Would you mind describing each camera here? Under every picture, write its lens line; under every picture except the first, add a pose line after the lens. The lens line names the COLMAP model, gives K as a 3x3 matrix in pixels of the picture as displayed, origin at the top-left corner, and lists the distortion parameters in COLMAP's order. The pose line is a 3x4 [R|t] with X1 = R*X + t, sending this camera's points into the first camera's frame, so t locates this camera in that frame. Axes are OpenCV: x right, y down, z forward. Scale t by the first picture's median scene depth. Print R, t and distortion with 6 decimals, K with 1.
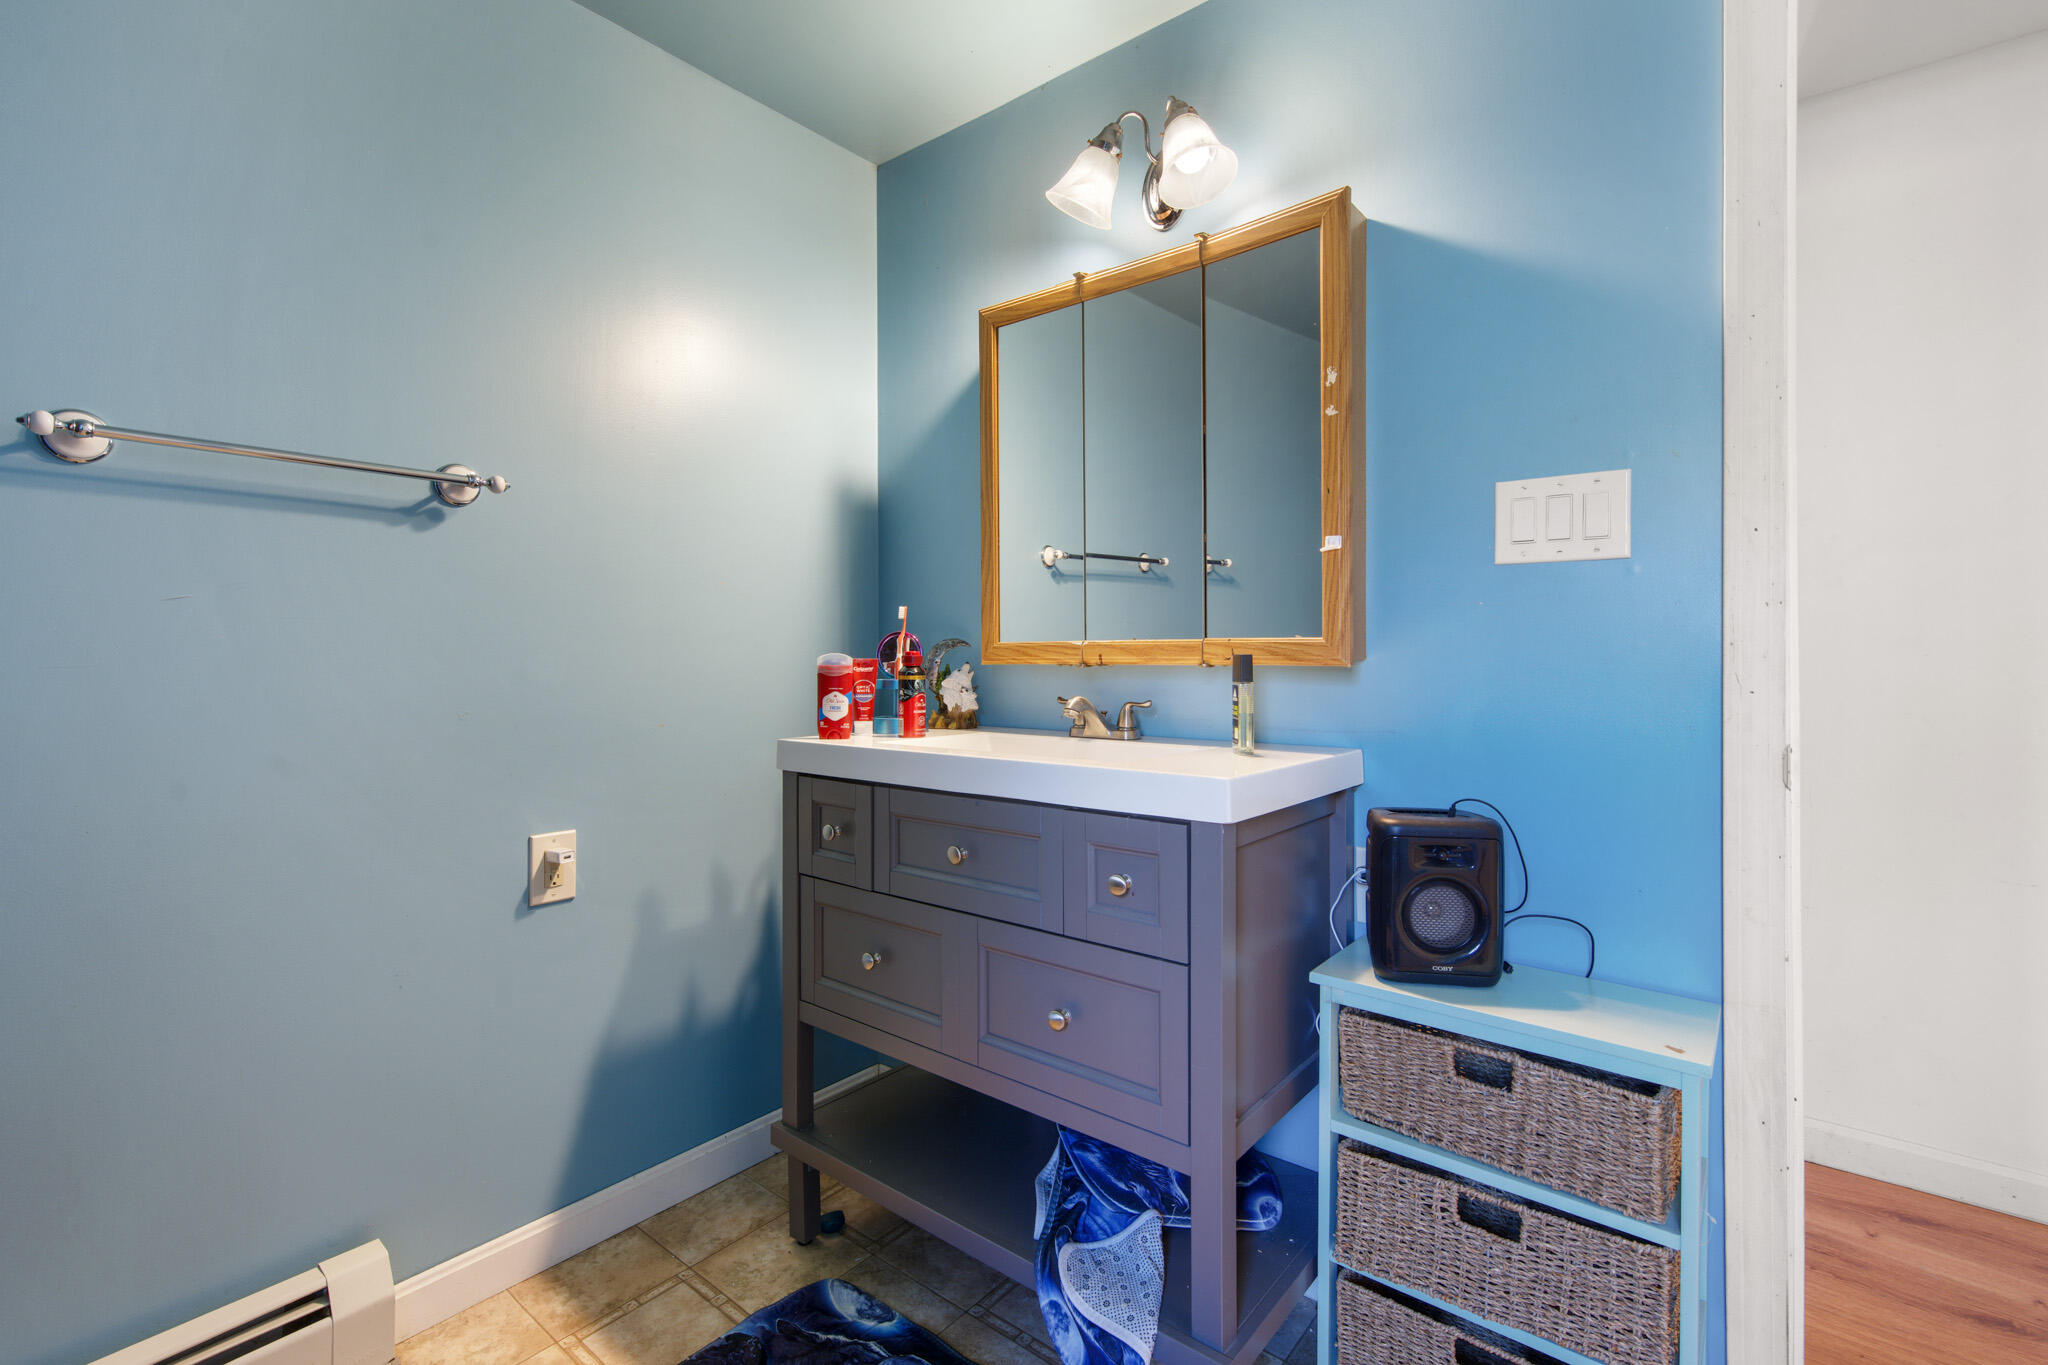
lens RADIAL K [[932.5, 0, 1029.4], [0, 932.5, 650.2], [0, 0, 1]] dist [0.000721, 0.000134]
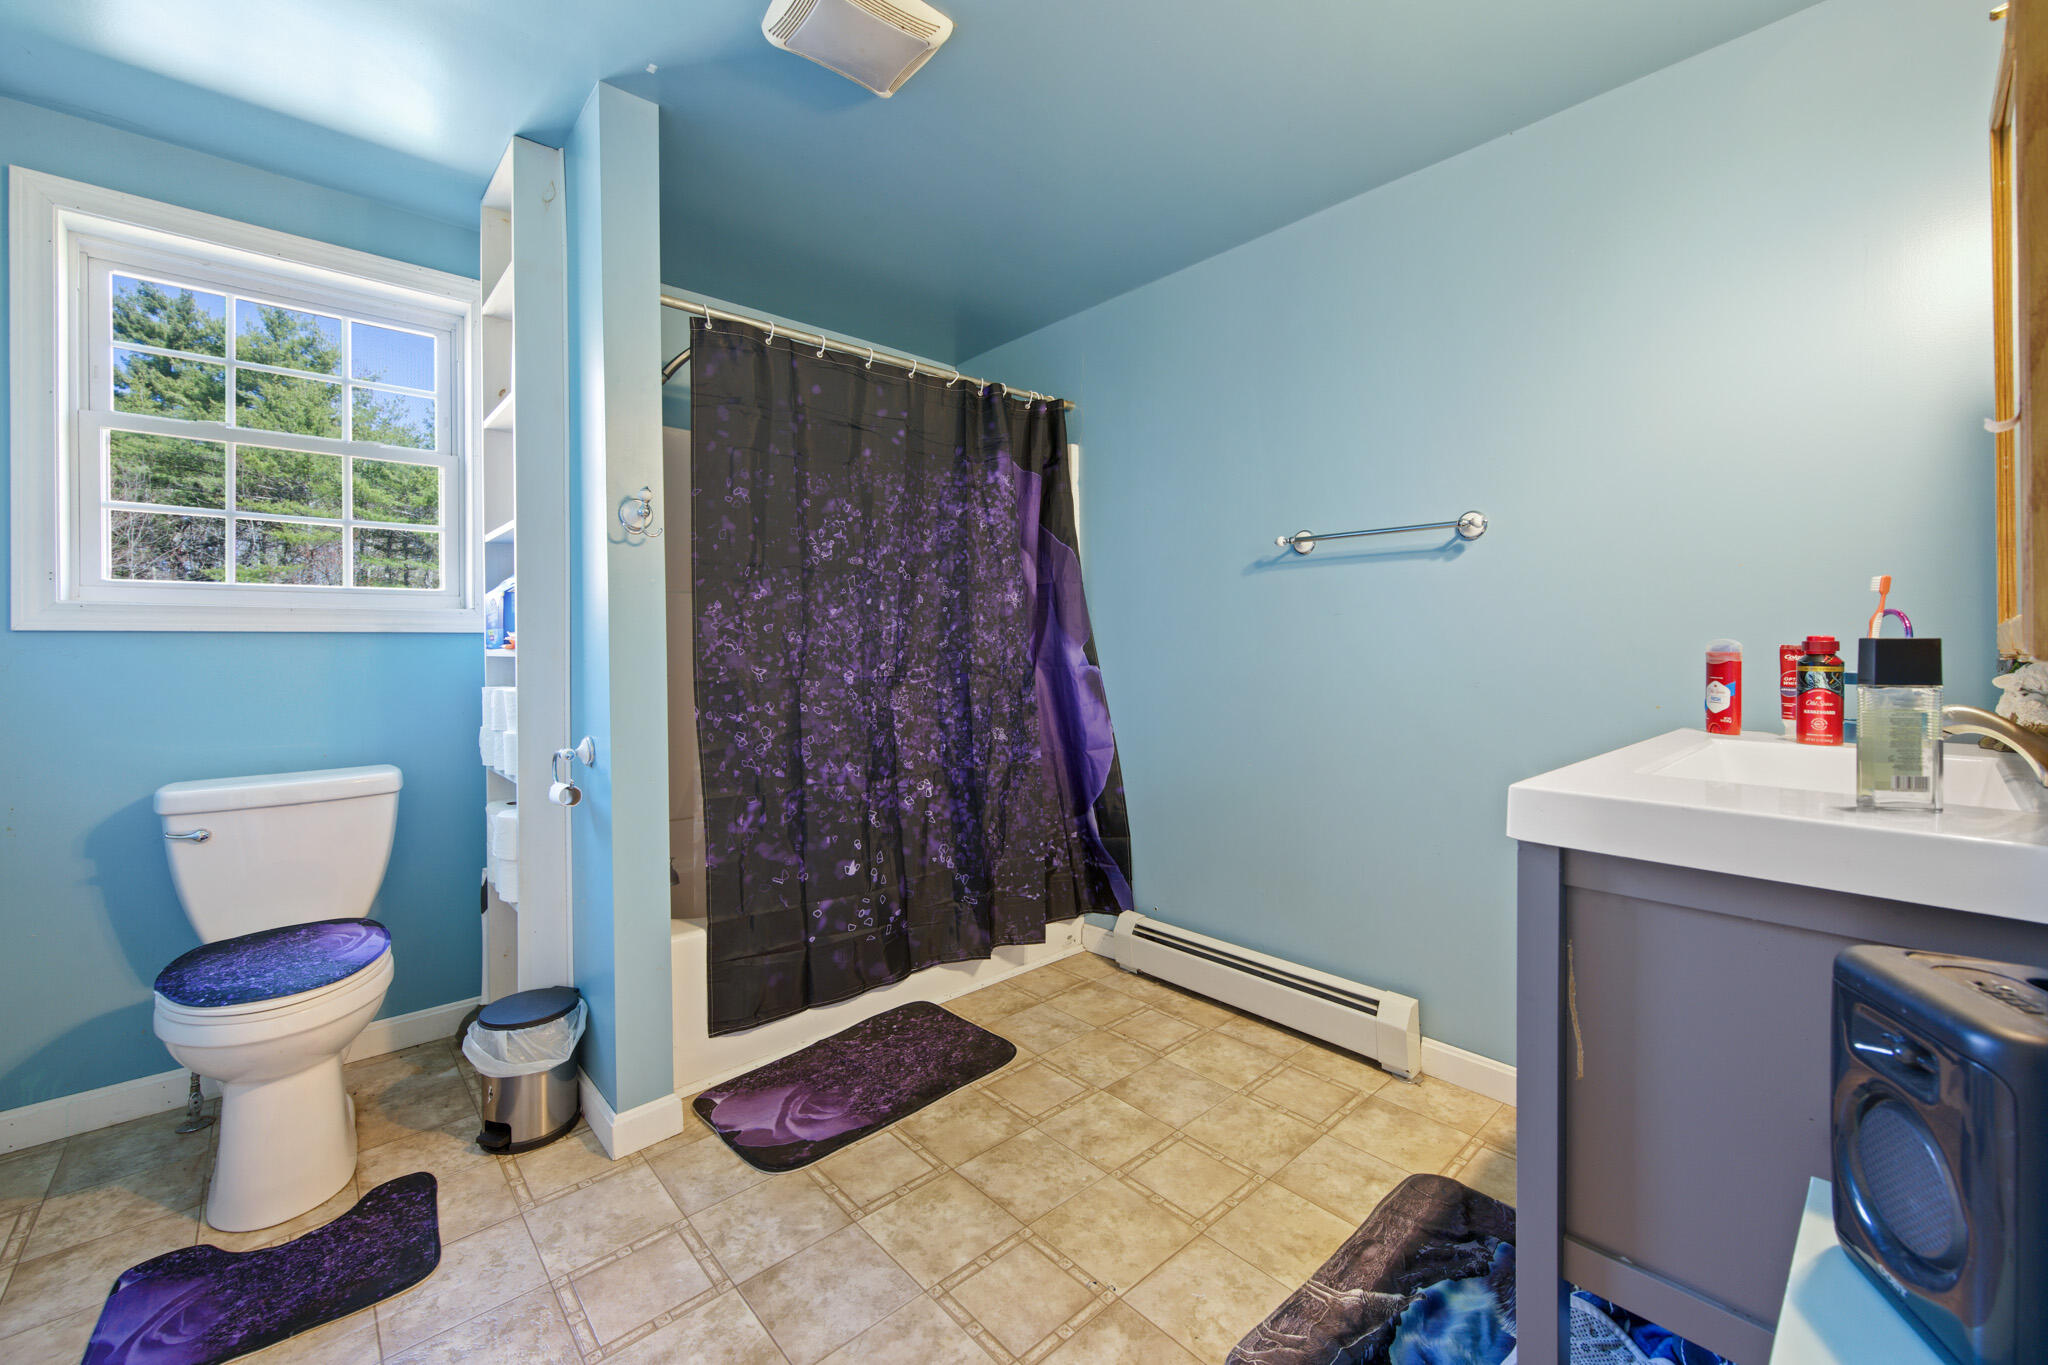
lens RADIAL K [[826.7, 0, 1028.4], [0, 826.7, 639.5], [0, 0, 1]] dist [0.000039, 0.000113]
pose [[-0.157789, -0.002397, -0.987470, 0.787392], [0.017396, 0.999835, -0.005207, -0.004021], [0.987320, -0.018000, -0.157721, 0.530238]]
